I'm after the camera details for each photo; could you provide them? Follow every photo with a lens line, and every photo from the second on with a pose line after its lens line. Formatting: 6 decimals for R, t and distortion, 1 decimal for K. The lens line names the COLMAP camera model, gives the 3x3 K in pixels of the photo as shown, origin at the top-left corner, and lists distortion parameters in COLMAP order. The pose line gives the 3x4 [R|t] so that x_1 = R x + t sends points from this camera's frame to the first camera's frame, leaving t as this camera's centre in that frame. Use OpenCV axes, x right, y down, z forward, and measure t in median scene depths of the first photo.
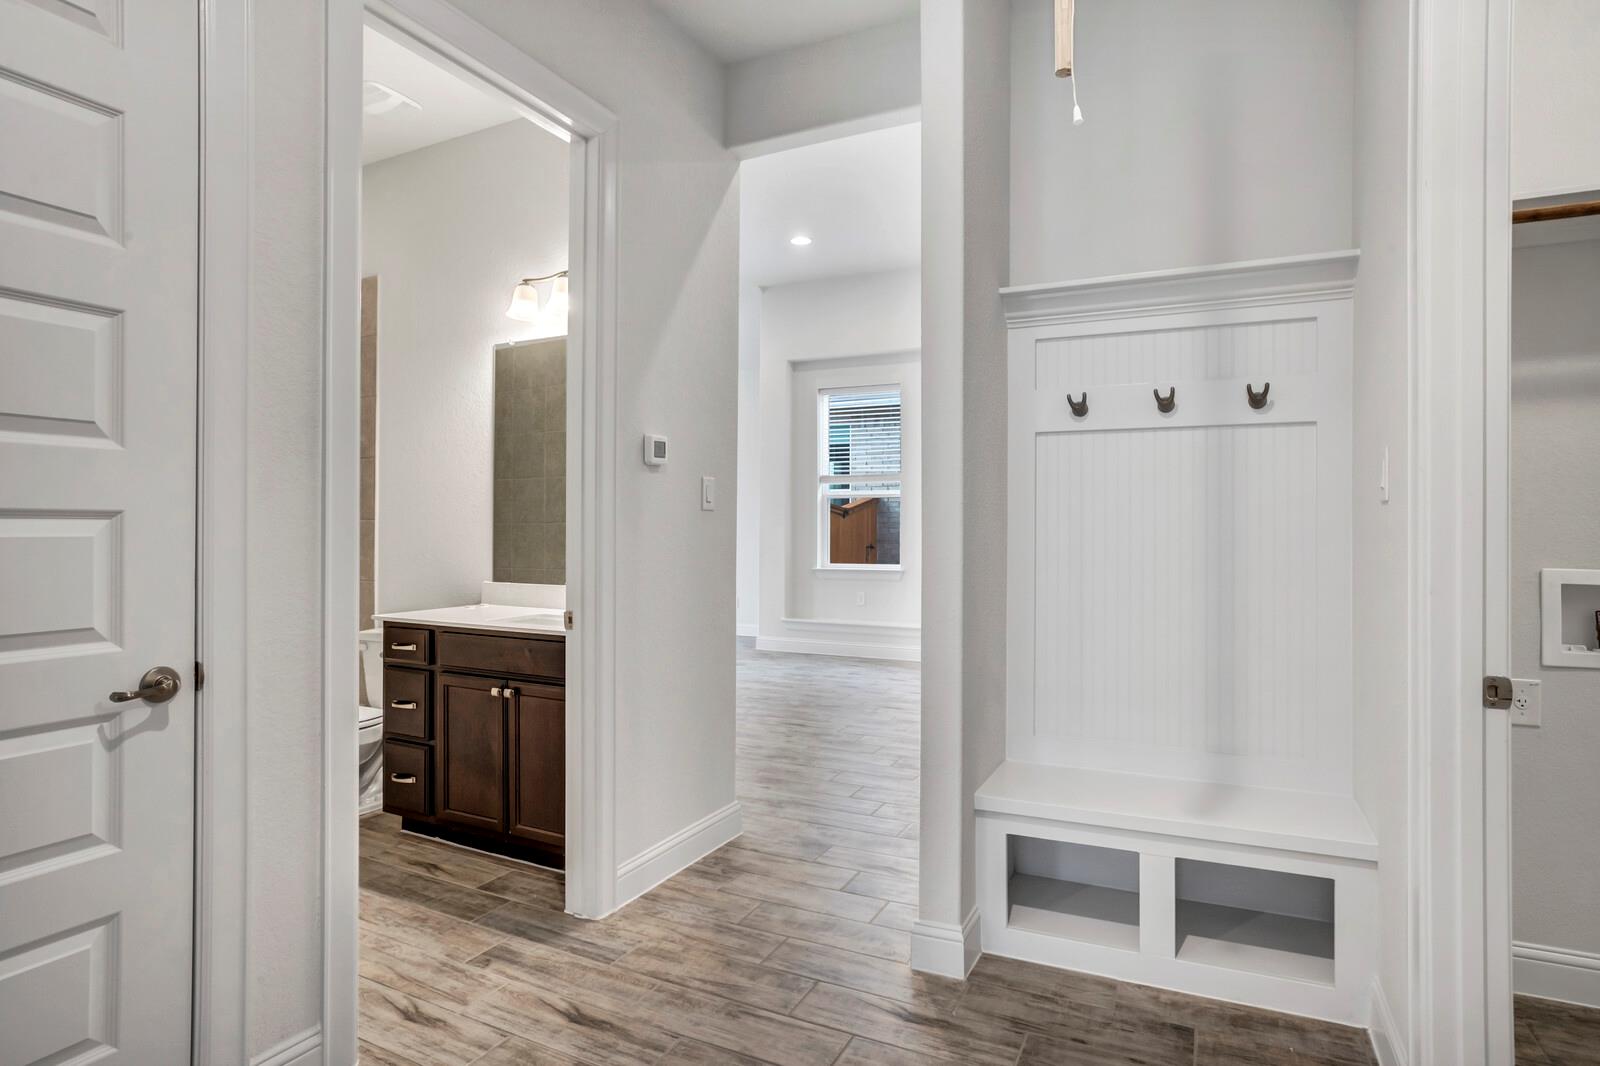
lens RADIAL K [[823.1, 0, 803.3], [0, 823.1, 522.1], [0, 0, 1]] dist [-0.031014, 0.004993]
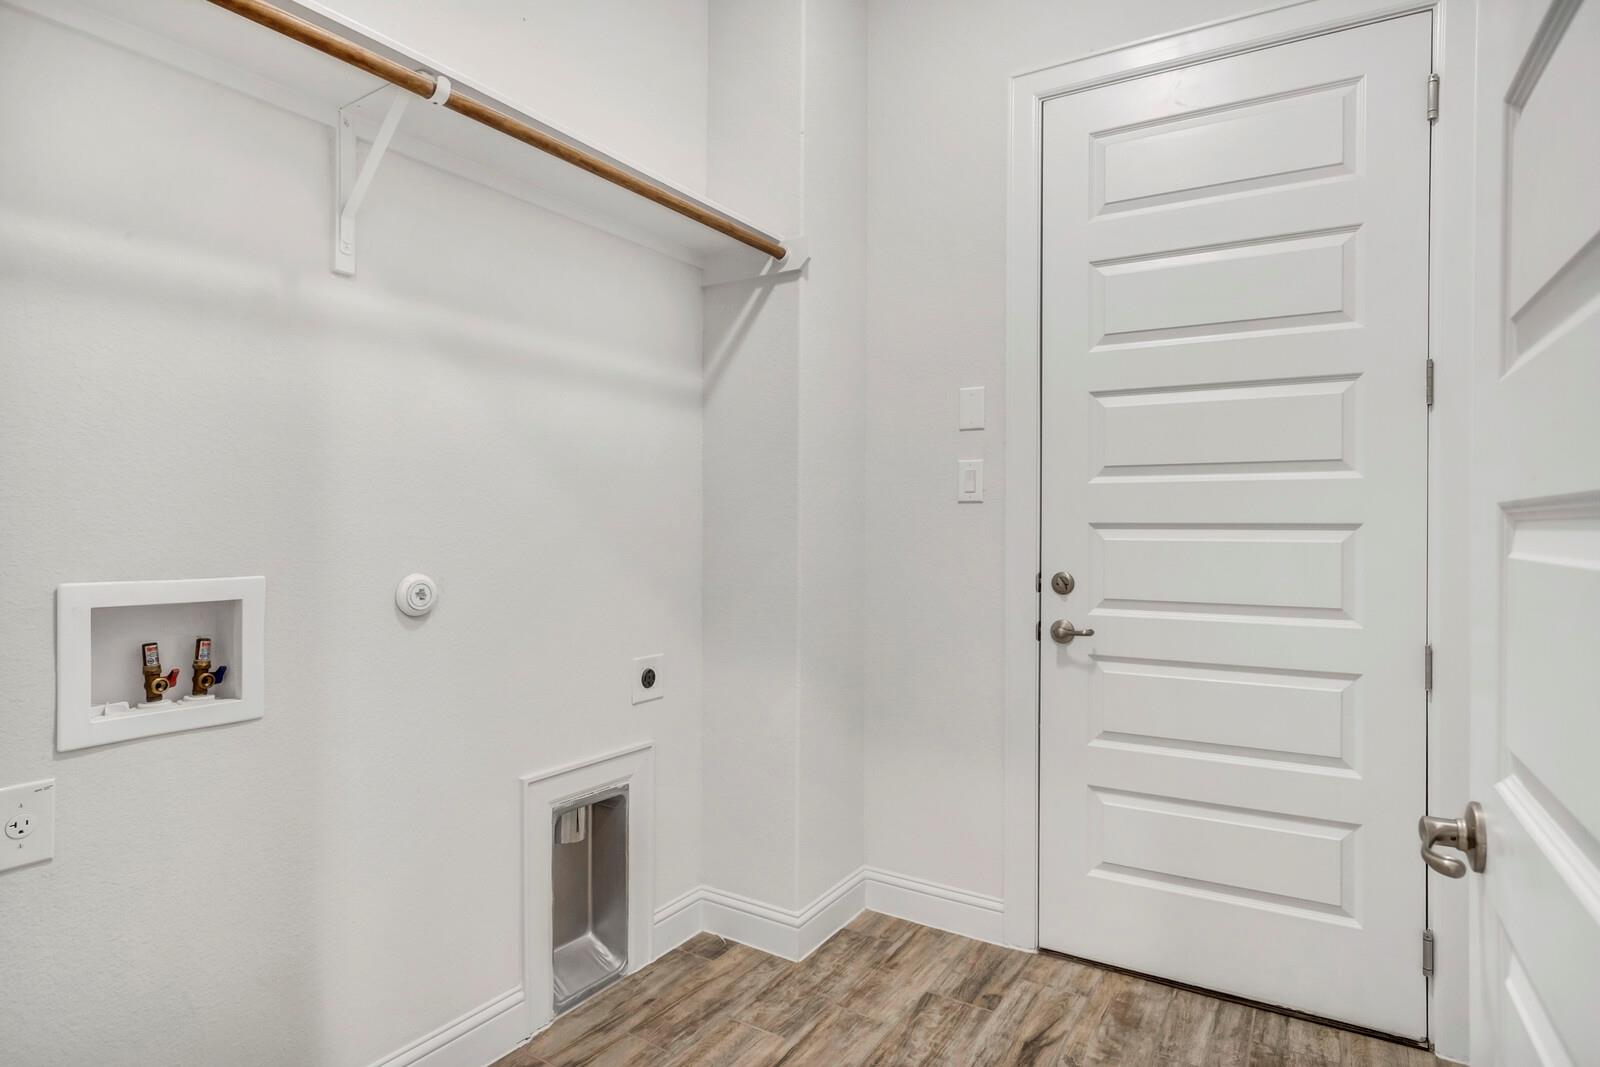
lens RADIAL K [[823.1, 0, 806.4], [0, 823.1, 530.0], [0, 0, 1]] dist [-0.031014, 0.004993]
pose [[0.082167, 0.005347, 0.996604, 0.391848], [-0.021064, 0.999772, -0.003627, 0.010572], [-0.996396, -0.020694, 0.082261, 0.424033]]
